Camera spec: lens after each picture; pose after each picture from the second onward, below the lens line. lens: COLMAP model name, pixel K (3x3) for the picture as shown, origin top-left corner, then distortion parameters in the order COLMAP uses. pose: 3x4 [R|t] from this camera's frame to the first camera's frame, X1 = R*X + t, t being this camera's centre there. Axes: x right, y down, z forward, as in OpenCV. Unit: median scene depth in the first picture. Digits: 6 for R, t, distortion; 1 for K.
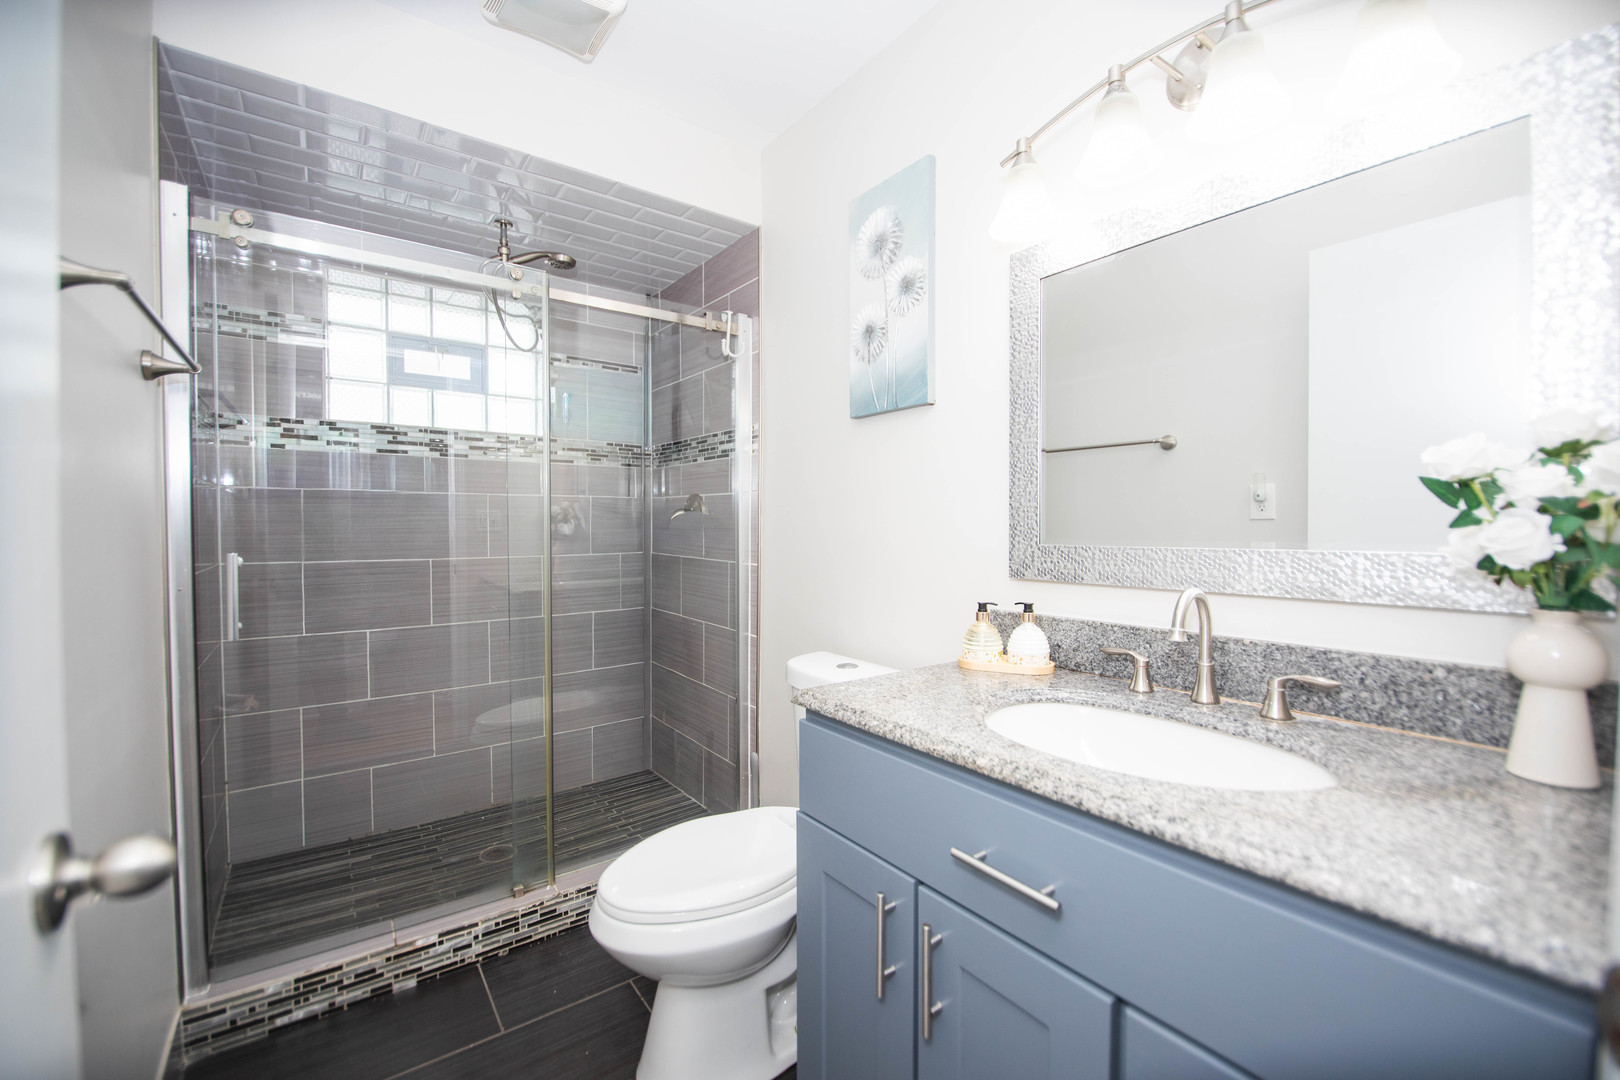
lens RADIAL K [[662.4, 0, 808.2], [0, 662.4, 538.9], [0, 0, 1]] dist [-0.003347, -0.000008]
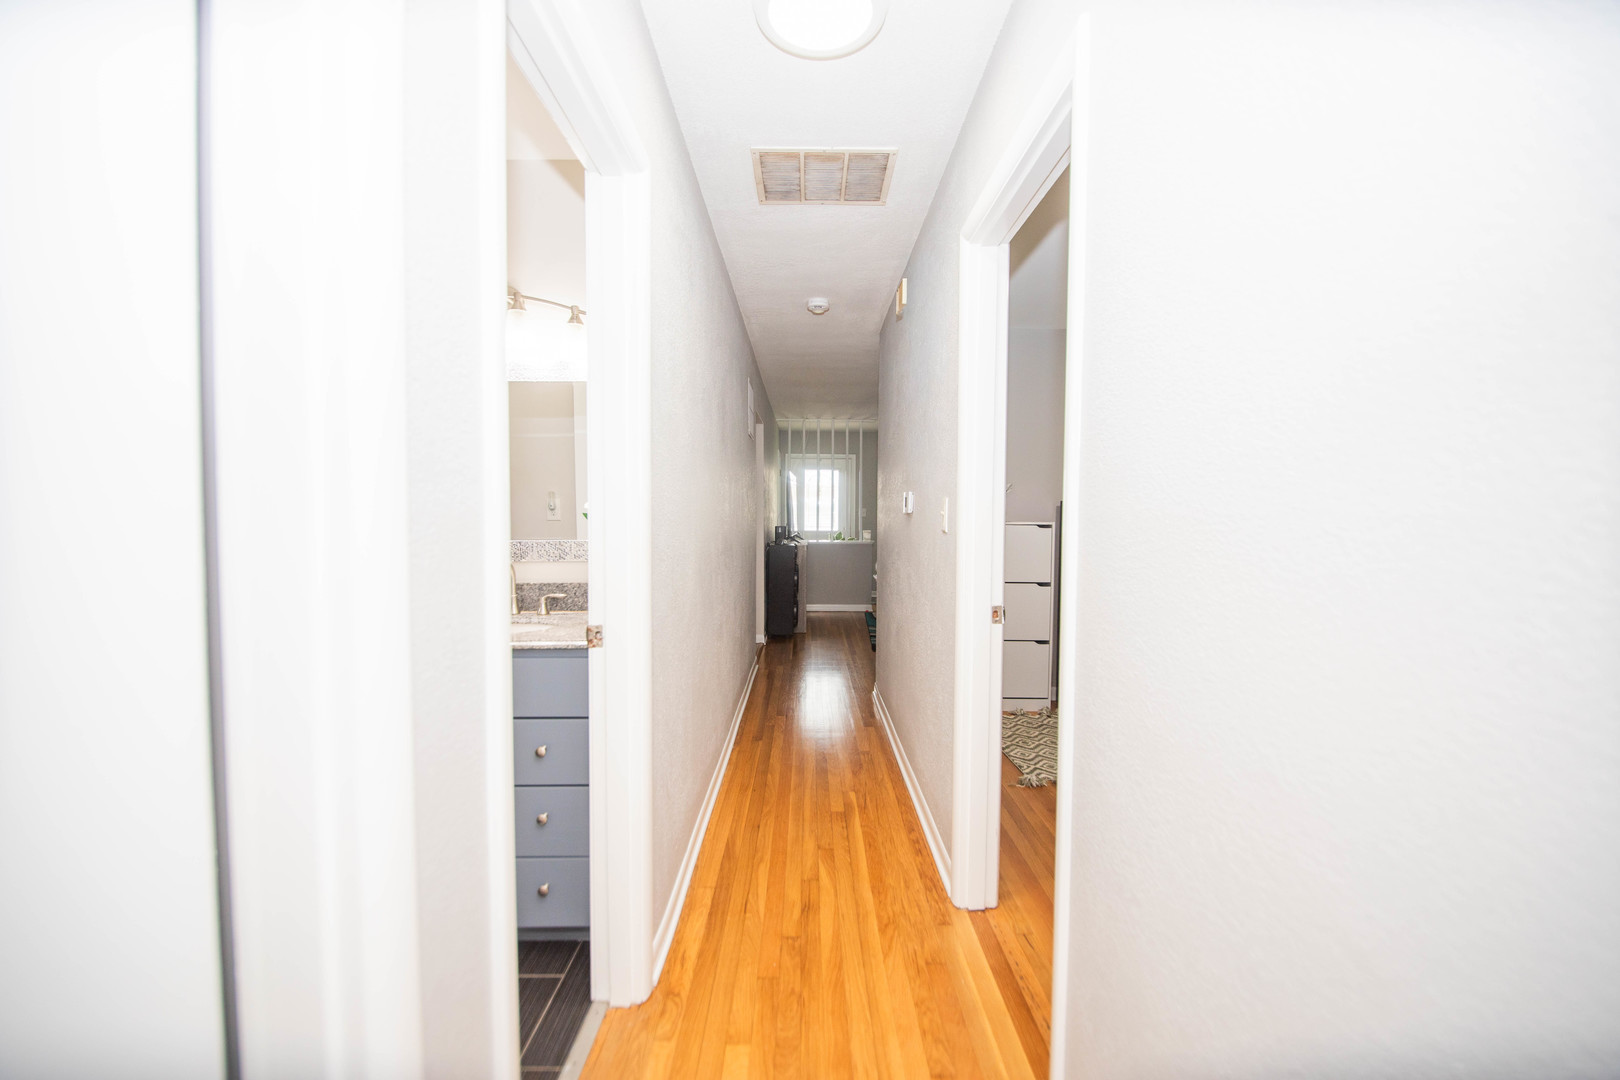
lens RADIAL K [[662.4, 0, 809.5], [0, 662.4, 539.0], [0, 0, 1]] dist [-0.003347, -0.000008]
pose [[0.592143, -0.025052, 0.805444, -0.562026], [0.015793, 0.999685, 0.019484, -0.015976], [-0.805678, 0.001183, 0.592352, -1.060888]]
